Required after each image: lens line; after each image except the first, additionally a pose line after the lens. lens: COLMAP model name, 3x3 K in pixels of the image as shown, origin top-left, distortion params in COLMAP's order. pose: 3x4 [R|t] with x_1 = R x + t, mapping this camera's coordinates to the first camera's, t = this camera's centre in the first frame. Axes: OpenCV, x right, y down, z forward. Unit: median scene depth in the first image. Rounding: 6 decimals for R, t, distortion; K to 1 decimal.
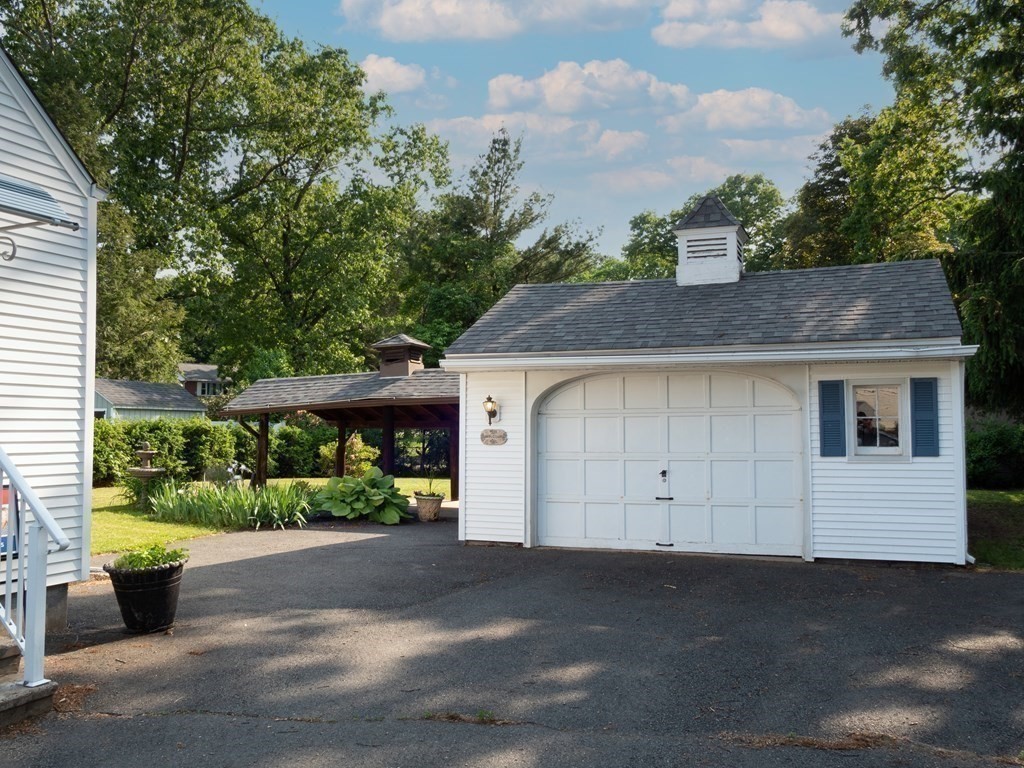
lens RADIAL K [[886.1, 0, 502.6], [0, 886.1, 379.2], [0, 0, 1]] dist [-0.049963, 0.023537]
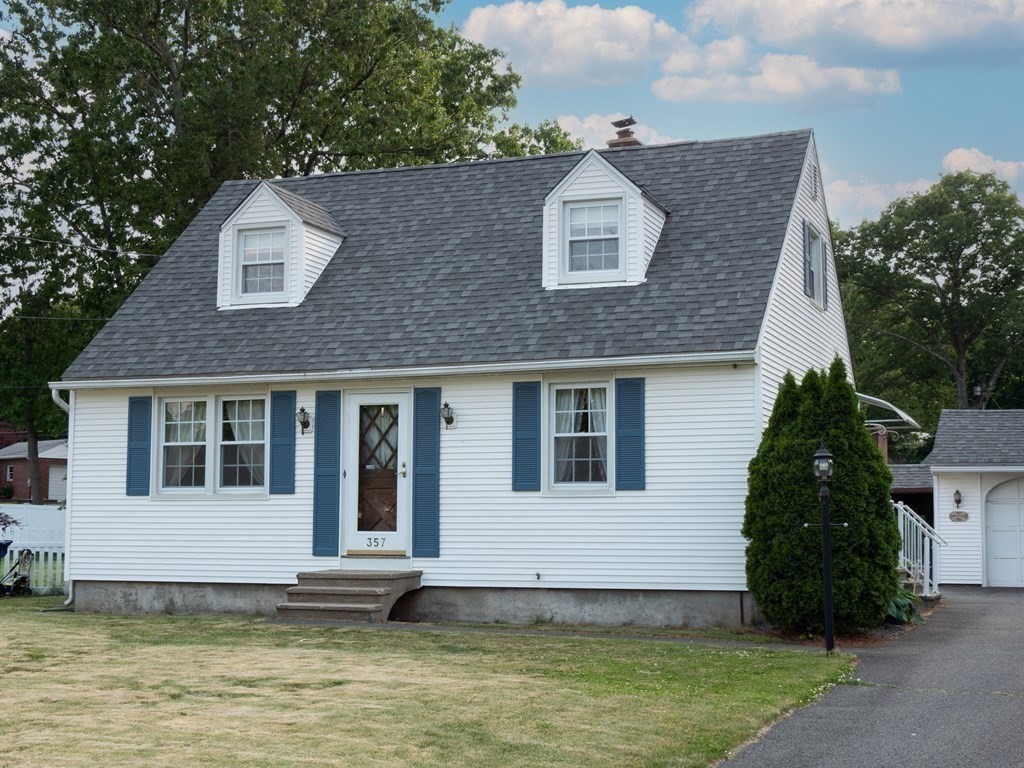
lens RADIAL K [[1474.3, 0, 514.2], [0, 1474.3, 384.7], [0, 0, 1]] dist [-0.004252, 0.000000]
pose [[0.999984, 0.005340, -0.002032, -0.243335], [-0.005428, 0.998911, -0.046343, -0.012835], [0.001782, 0.046353, 0.998924, -0.492737]]
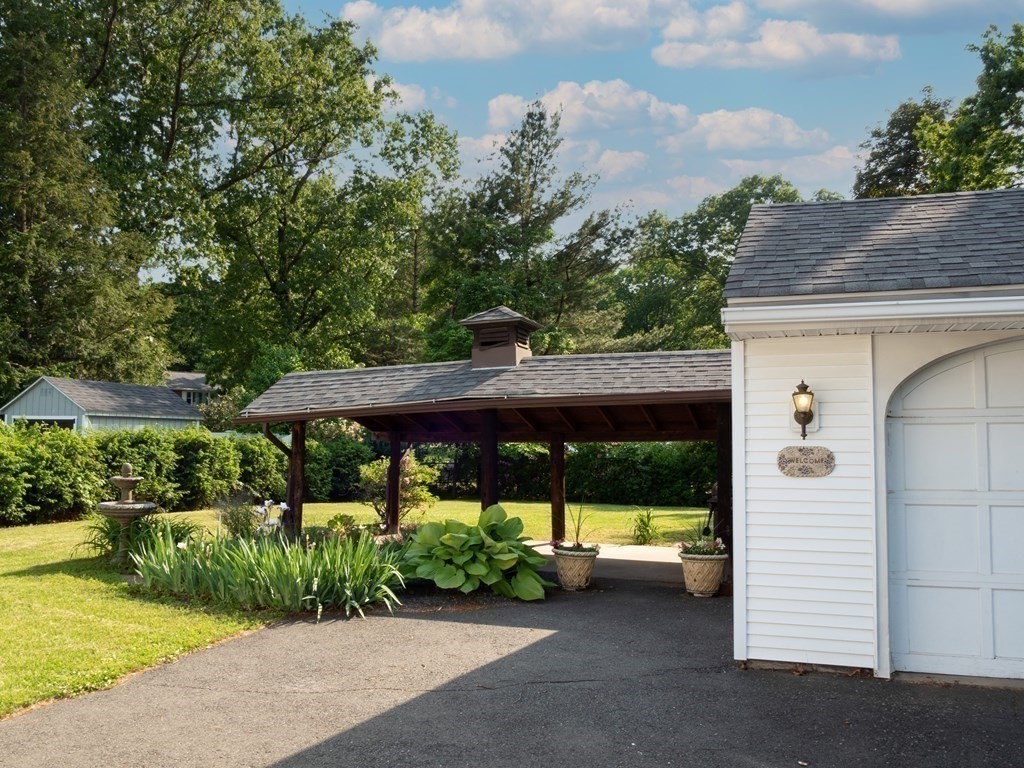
lens RADIAL K [[886.1, 0, 509.1], [0, 886.1, 377.5], [0, 0, 1]] dist [-0.049963, 0.023537]
pose [[0.999698, 0.002874, 0.024413, -0.061131], [-0.002492, 0.999874, -0.015670, 0.007623], [-0.024455, 0.015604, 0.999579, 0.151207]]
